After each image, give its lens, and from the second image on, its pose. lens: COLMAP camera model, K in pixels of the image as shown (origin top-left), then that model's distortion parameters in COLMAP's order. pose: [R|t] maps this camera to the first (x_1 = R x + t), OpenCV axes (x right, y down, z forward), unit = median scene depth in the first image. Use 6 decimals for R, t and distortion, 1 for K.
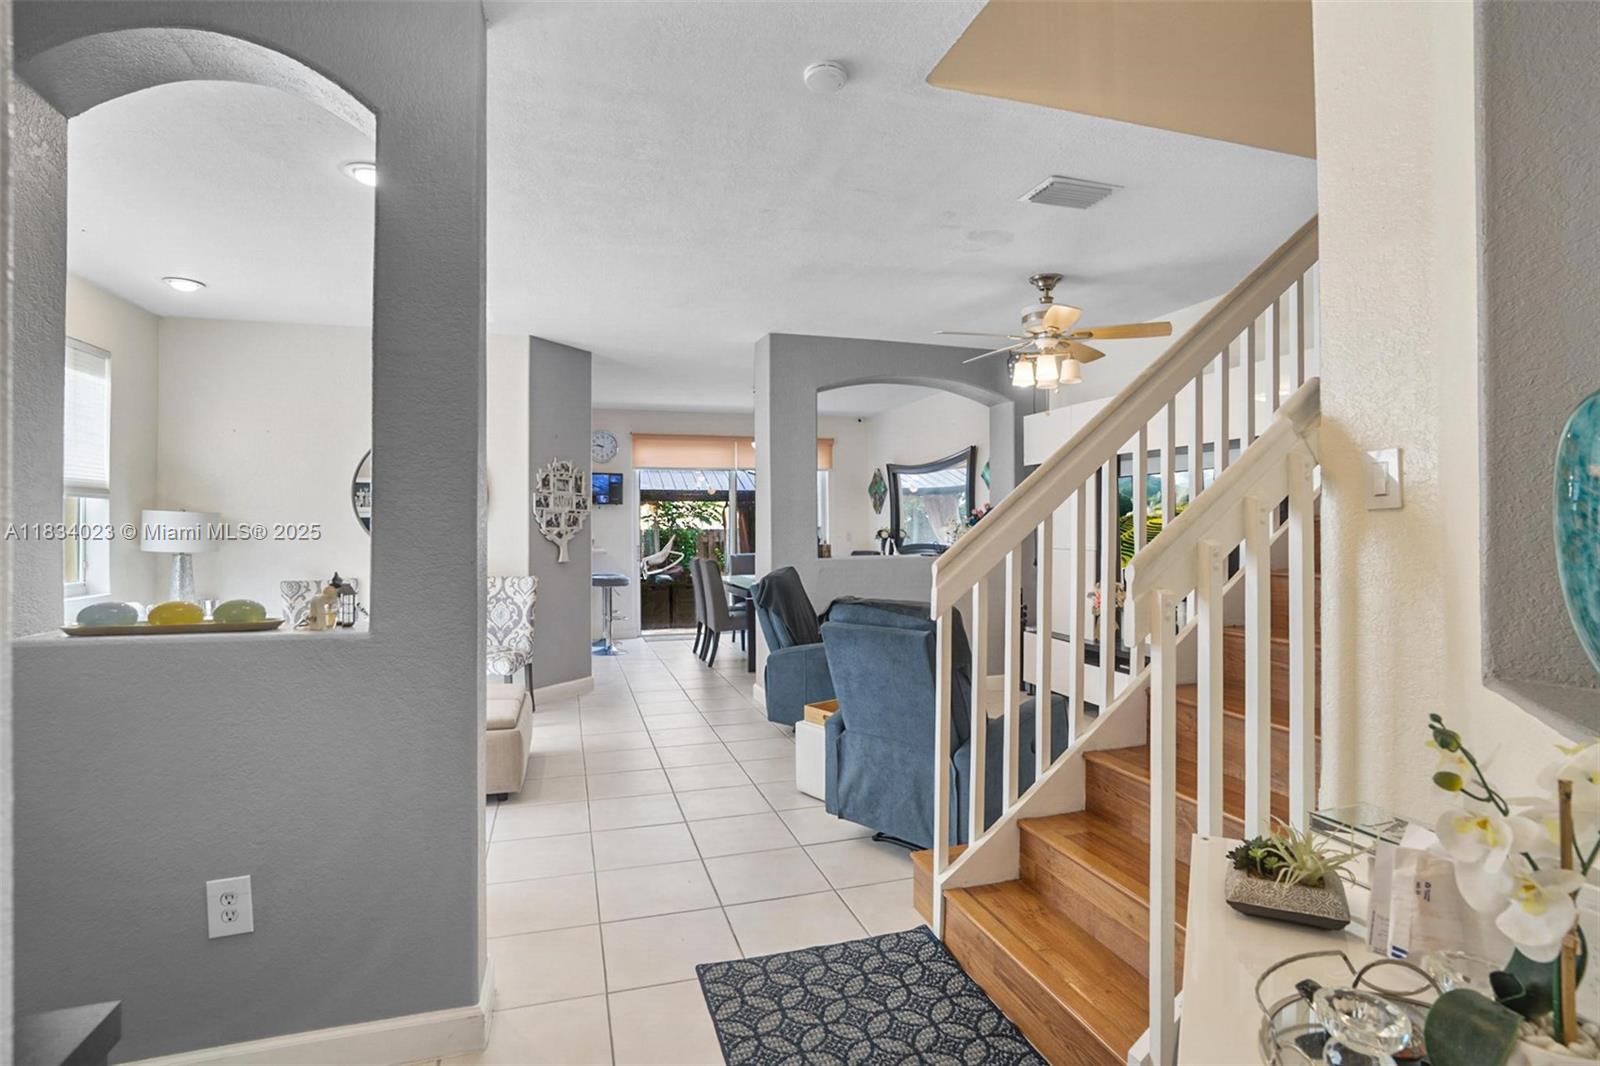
lens RADIAL K [[792.6, 0, 778.6], [0, 792.6, 517.8], [0, 0, 1]] dist [-0.048705, 0.014956]
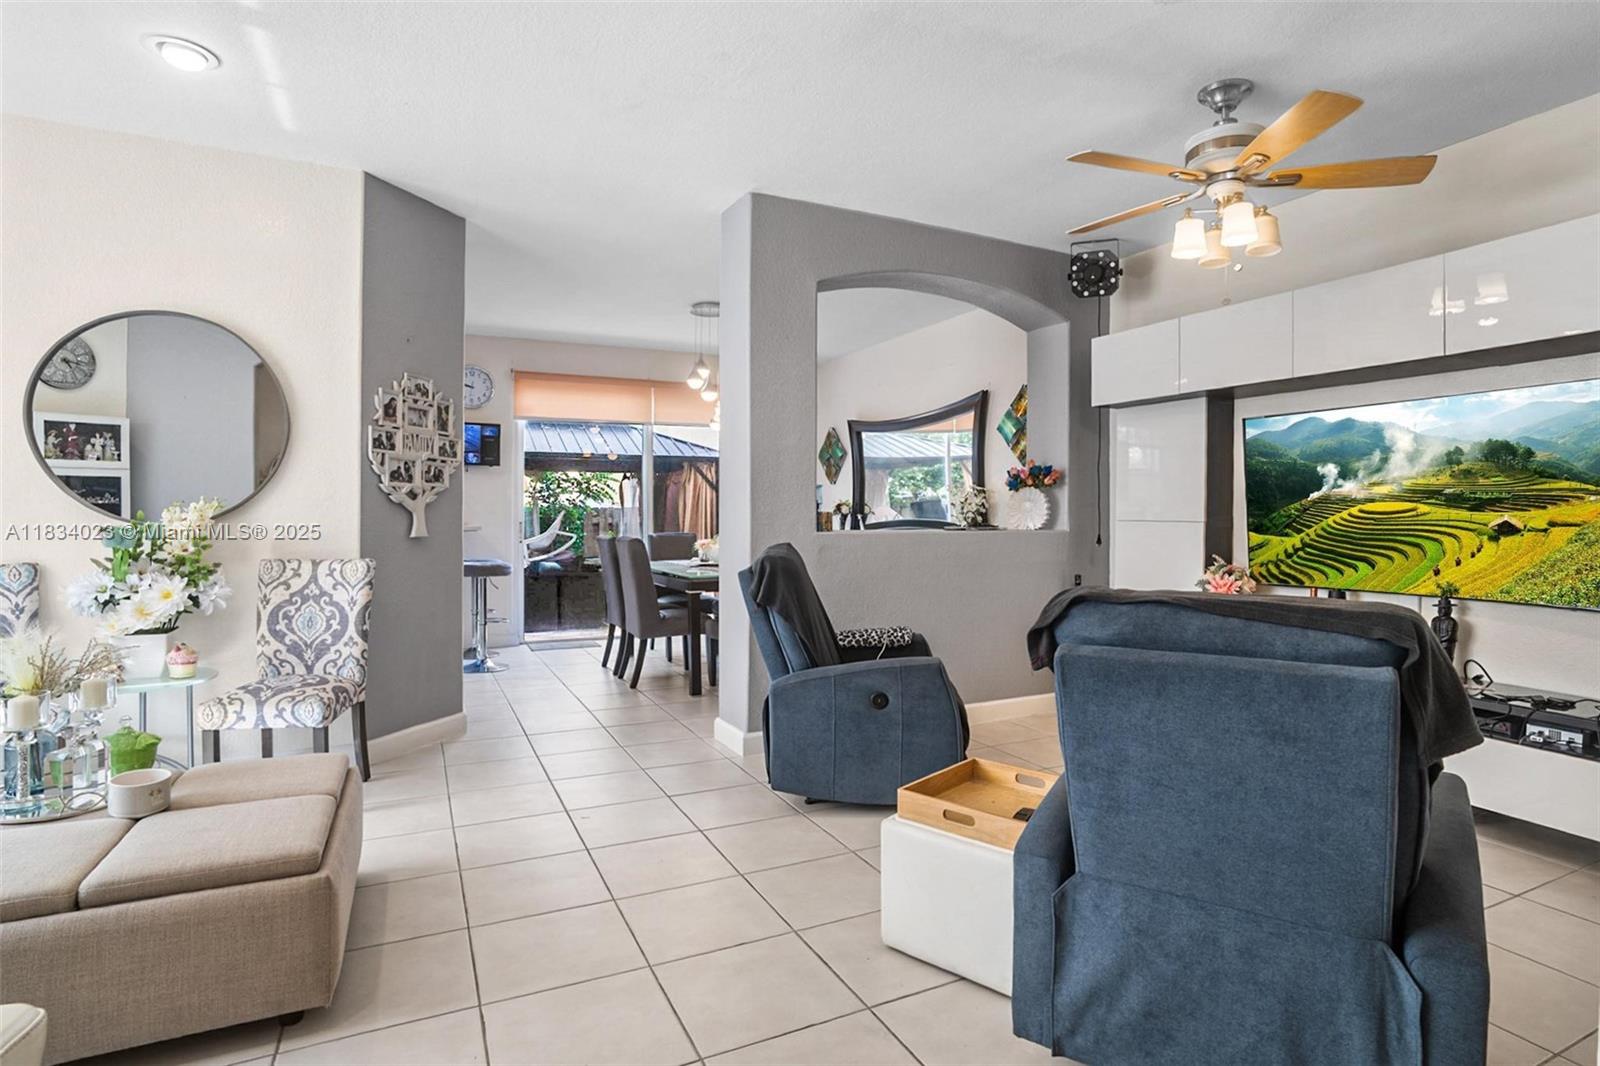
lens RADIAL K [[842.4, 0, 806.1], [0, 842.4, 518.5], [0, 0, 1]] dist [-0.037750, -0.001172]
pose [[0.984558, 0.006622, 0.174932, -0.081163], [-0.009471, 0.999836, 0.015455, 0.027034], [-0.174801, -0.016874, 0.984459, 0.277037]]
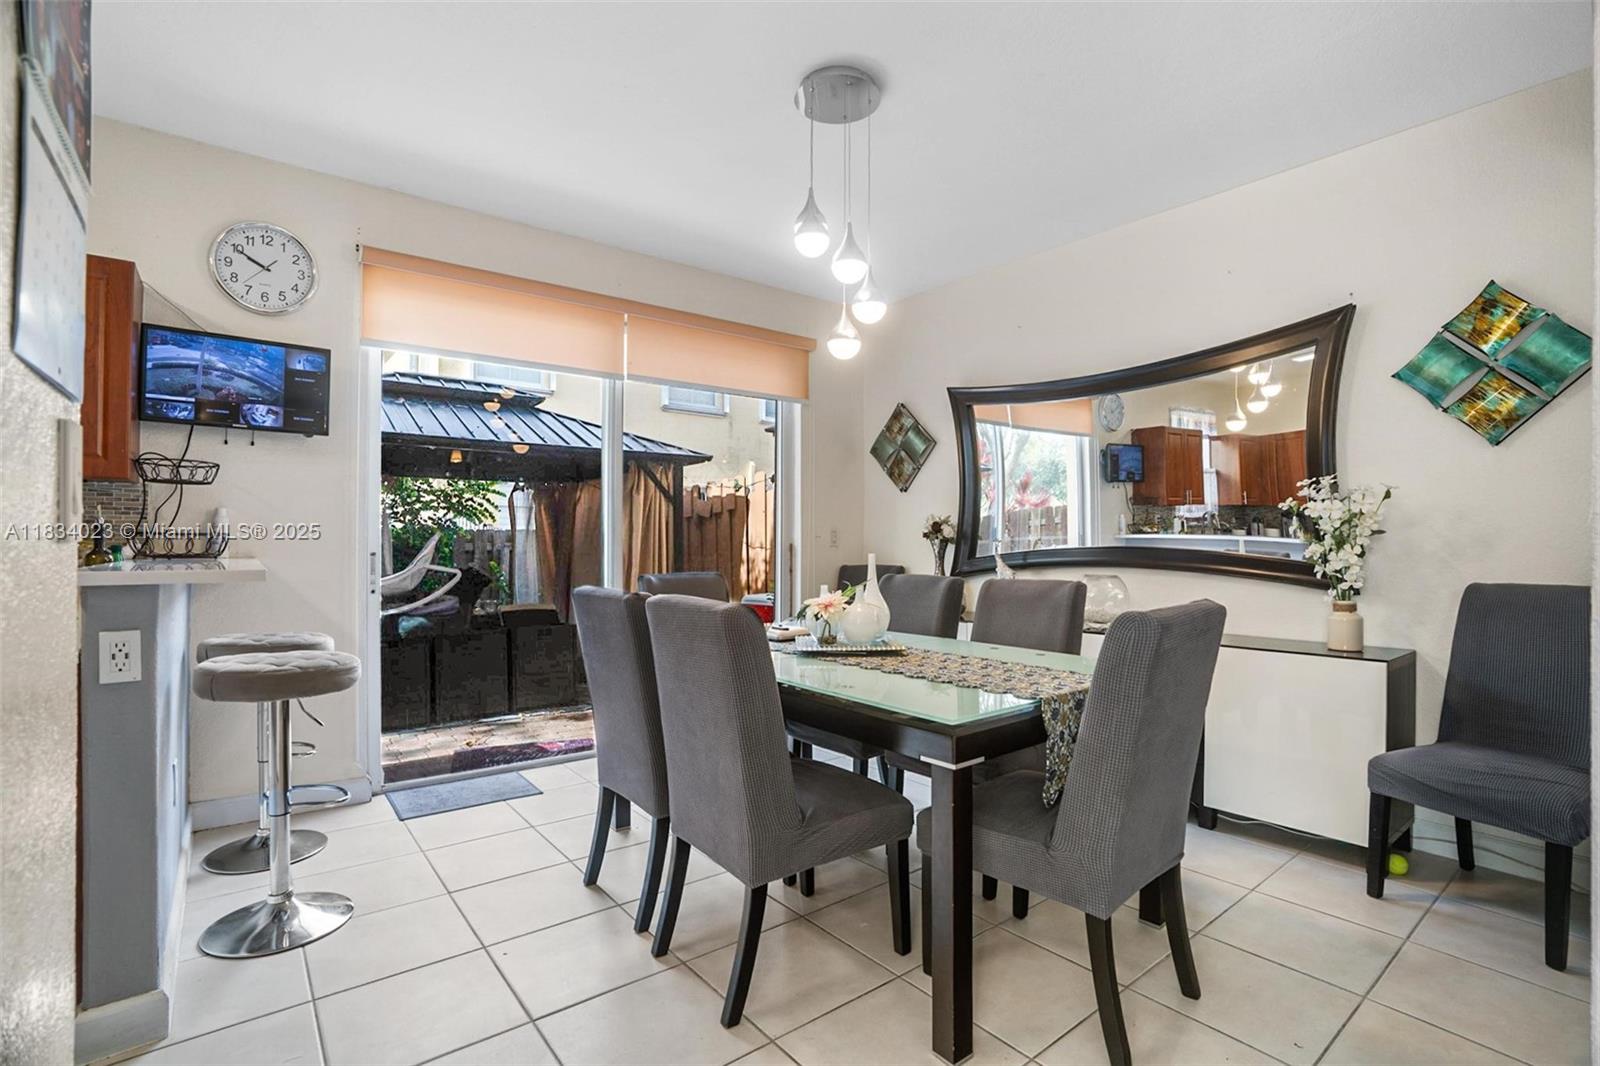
lens RADIAL K [[743.4, 0, 800.0], [0, 743.4, 531.2], [0, 0, 1]] dist [-0.044568, 0.012762]
pose [[0.921689, 0.015013, 0.387640, -0.197080], [-0.013893, 0.999887, -0.005692, 0.038849], [-0.387682, -0.000139, 0.921793, 0.941979]]
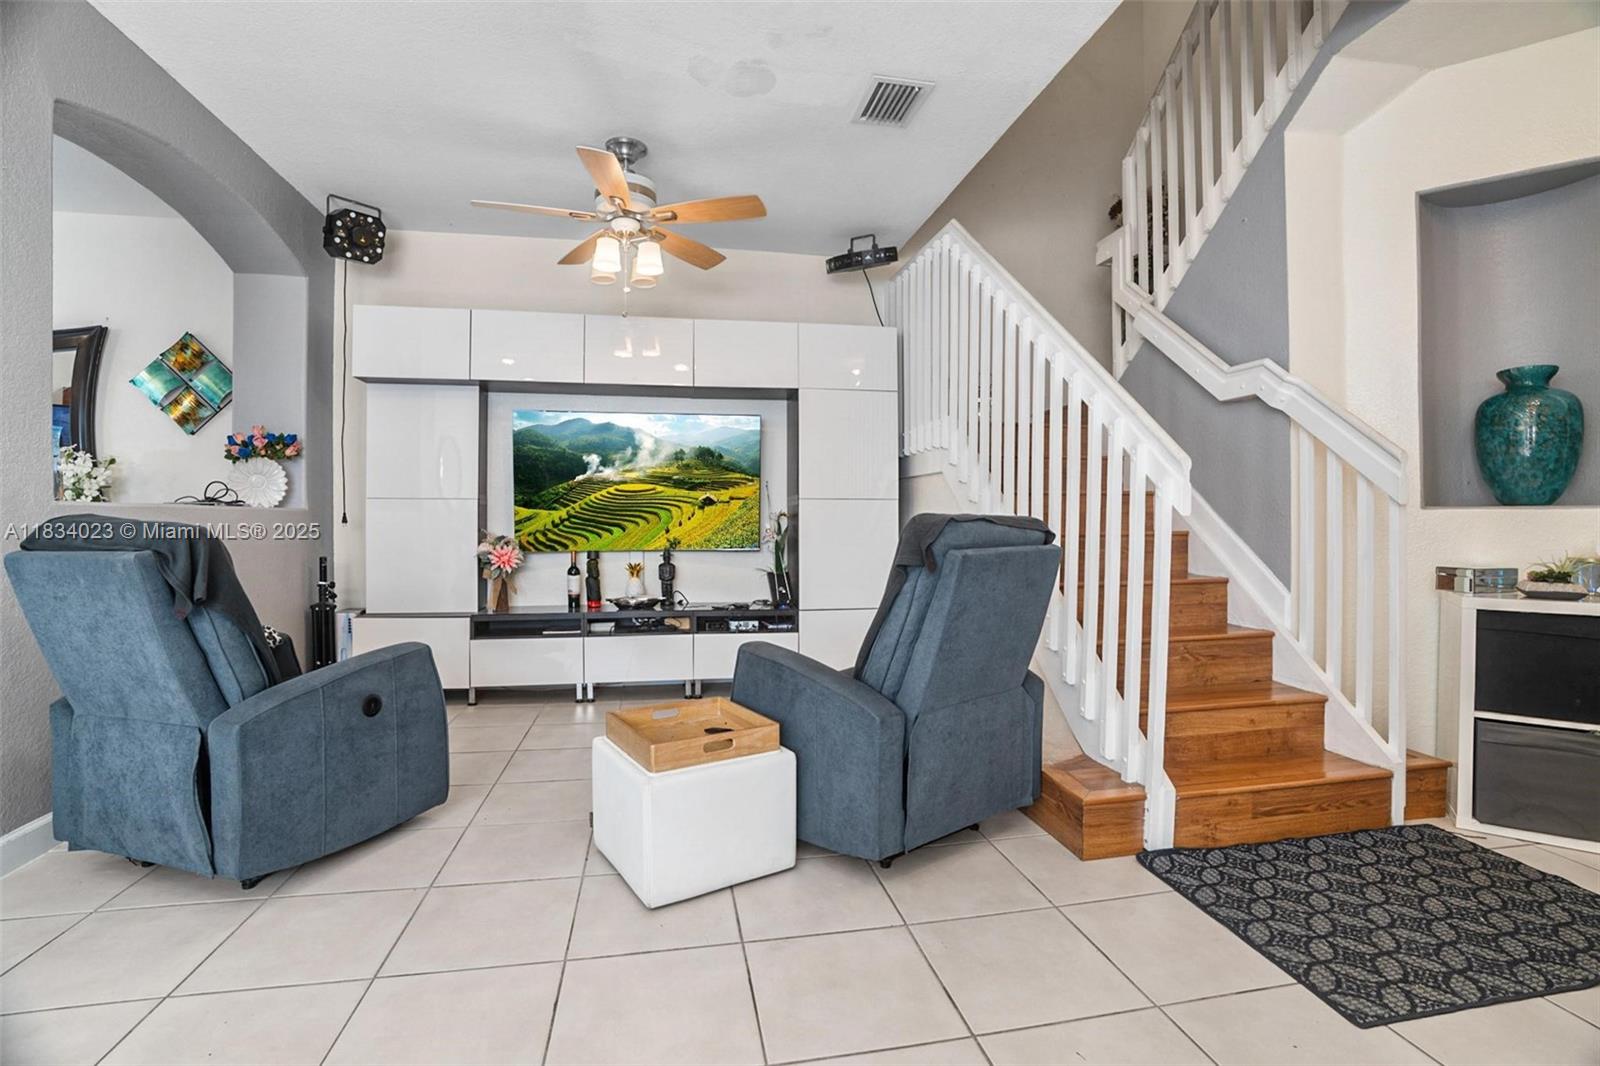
lens RADIAL K [[743.4, 0, 800.1], [0, 743.4, 529.4], [0, 0, 1]] dist [-0.044568, 0.012762]
pose [[0.081235, -0.009336, 0.996651, -0.288479], [-0.011023, 0.999887, 0.010264, 0.055435], [-0.996634, -0.011820, 0.081122, 0.546929]]
